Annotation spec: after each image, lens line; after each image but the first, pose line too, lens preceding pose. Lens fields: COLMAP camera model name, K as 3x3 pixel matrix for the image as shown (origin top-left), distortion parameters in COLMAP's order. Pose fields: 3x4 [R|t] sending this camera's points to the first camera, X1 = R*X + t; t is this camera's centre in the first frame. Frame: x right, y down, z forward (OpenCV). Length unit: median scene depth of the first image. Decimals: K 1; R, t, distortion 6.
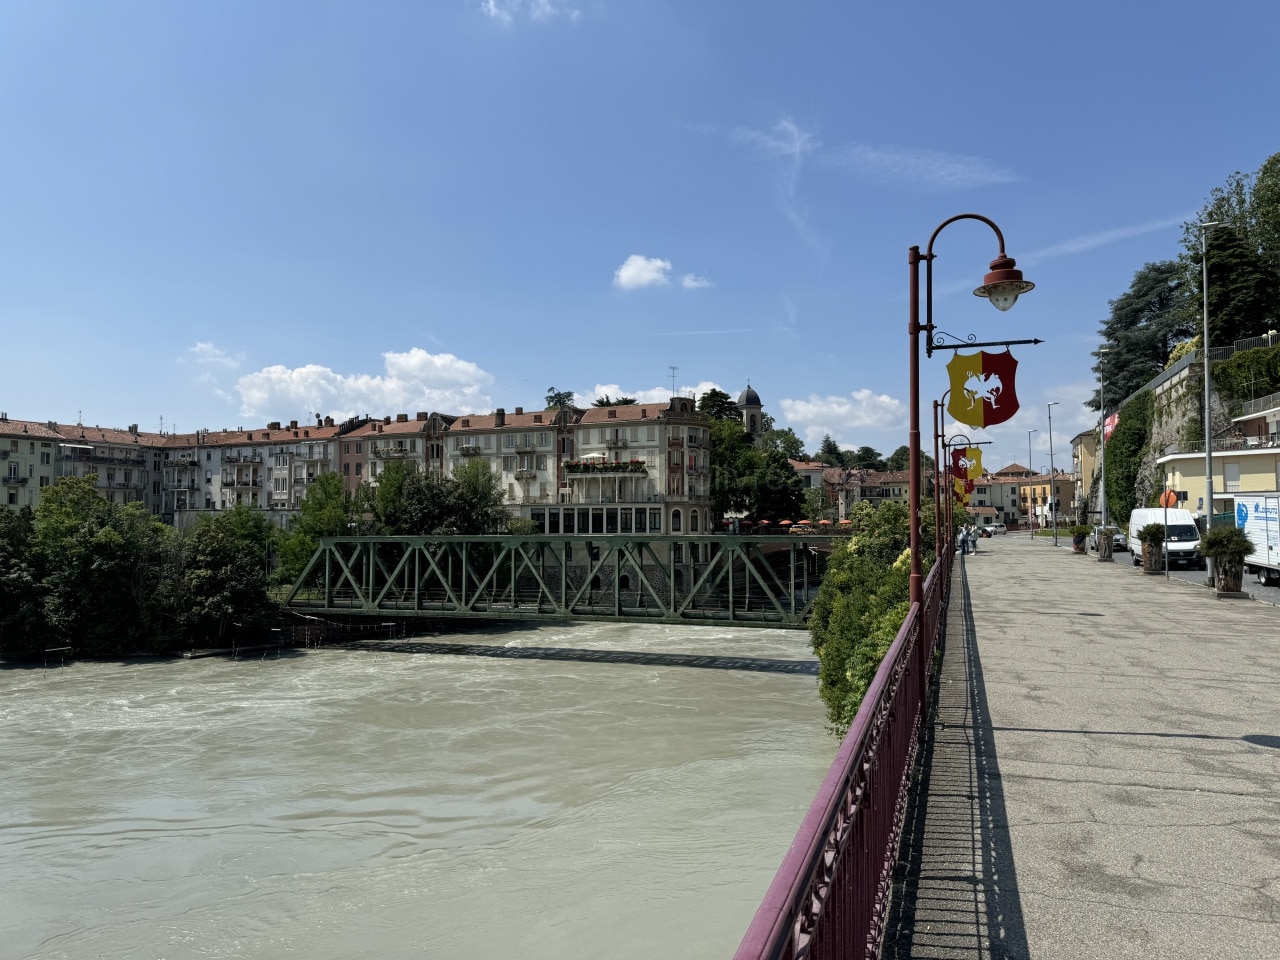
lens RADIAL K [[873.0, 0, 645.0], [0, 873.0, 473.2], [0, 0, 1]] dist [0.040346, -0.060028]
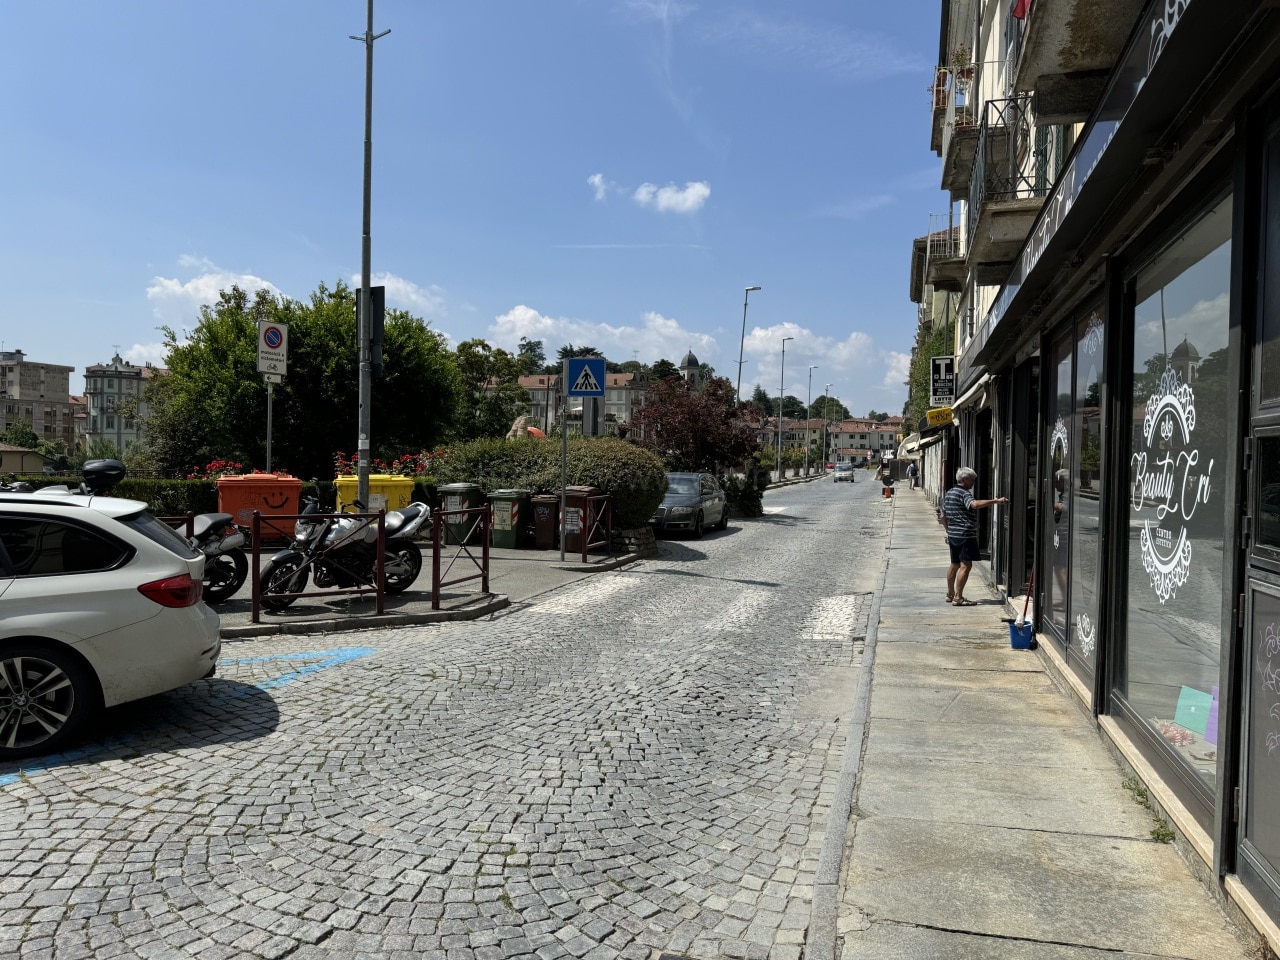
lens RADIAL K [[873.0, 0, 646.5], [0, 873.0, 479.3], [0, 0, 1]] dist [0.040346, -0.060028]
pose [[0.997632, 0.024137, 0.064398, -0.039574], [-0.029377, 0.996224, 0.081705, -0.024915], [-0.062183, -0.083403, 0.994574, -0.495153]]
